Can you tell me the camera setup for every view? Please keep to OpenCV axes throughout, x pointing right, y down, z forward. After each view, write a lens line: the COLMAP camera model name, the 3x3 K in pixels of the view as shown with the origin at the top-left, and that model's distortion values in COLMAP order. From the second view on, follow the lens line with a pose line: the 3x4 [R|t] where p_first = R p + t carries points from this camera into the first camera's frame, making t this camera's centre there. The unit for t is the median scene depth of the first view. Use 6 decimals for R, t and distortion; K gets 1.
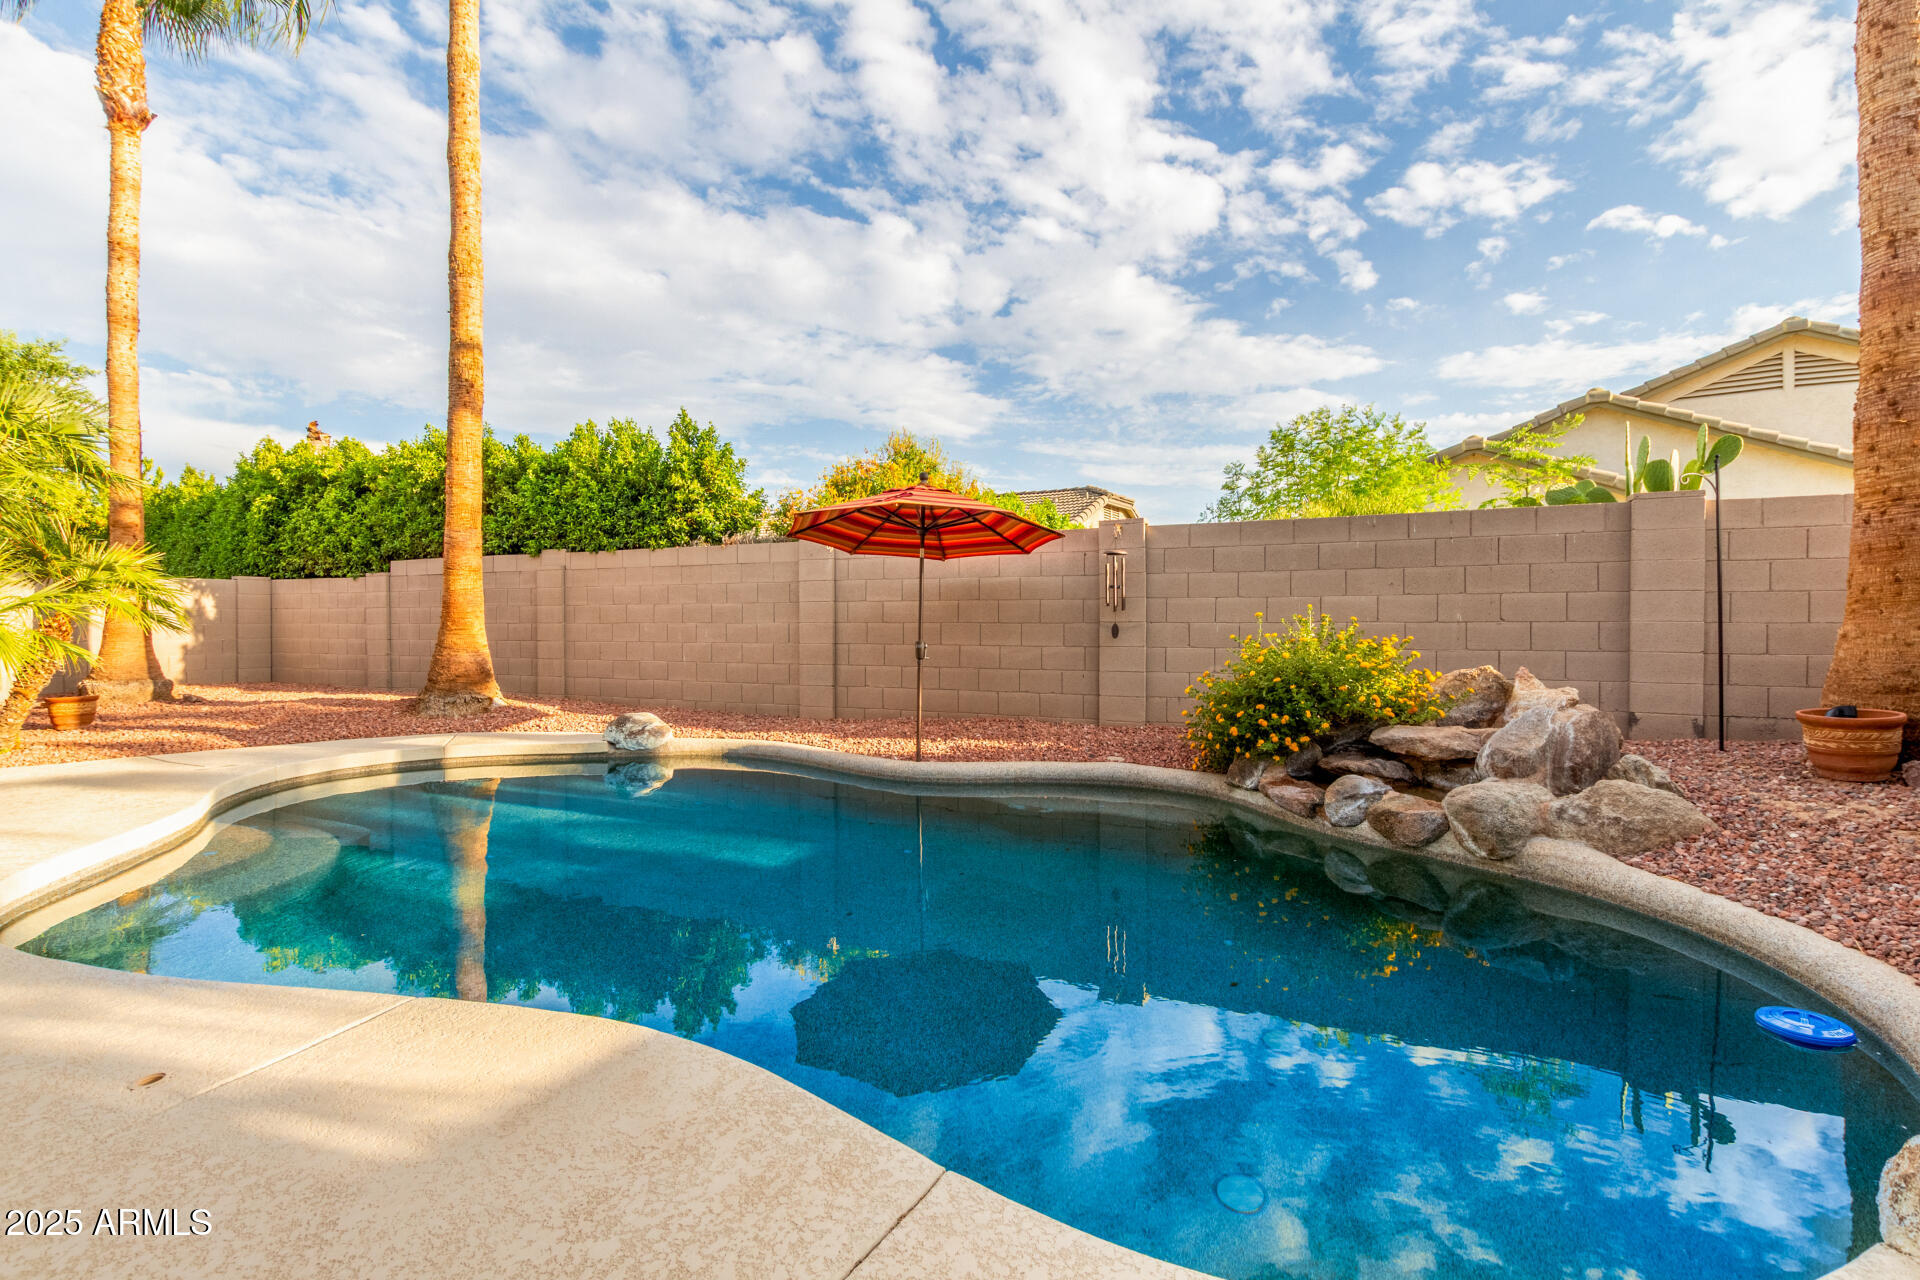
lens RADIAL K [[853.6, 0, 949.4], [0, 853.6, 639.4], [0, 0, 1]] dist [-0.002459, -0.000278]
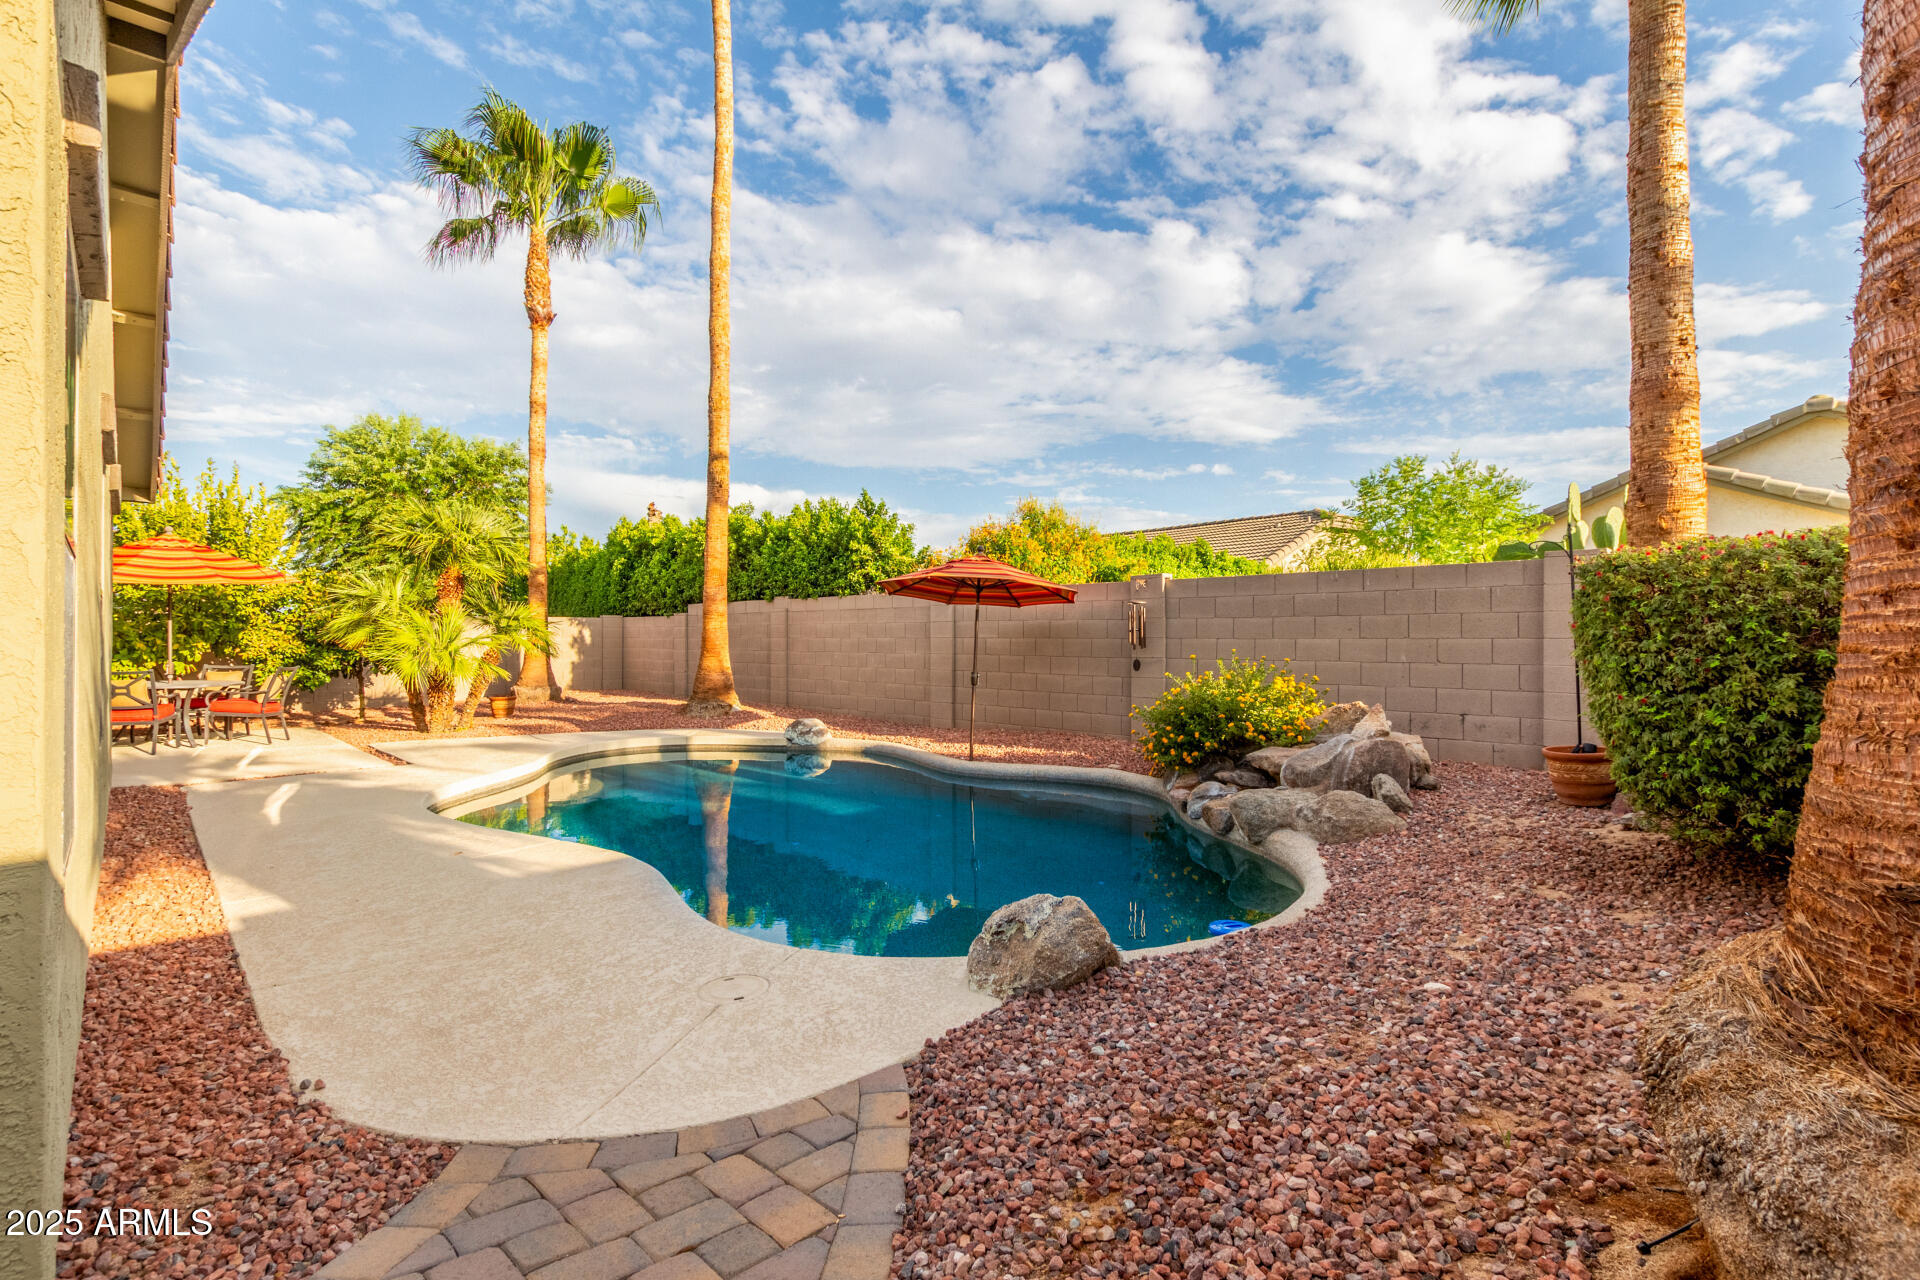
lens RADIAL K [[903.0, 0, 952.0], [0, 903.0, 634.4], [0, 0, 1]] dist [0.017166, -0.010601]
pose [[0.931730, 0.000551, -0.363153, 0.336115], [-0.007556, 0.999812, -0.017870, -0.023378], [0.363074, 0.019394, 0.931558, -0.257346]]
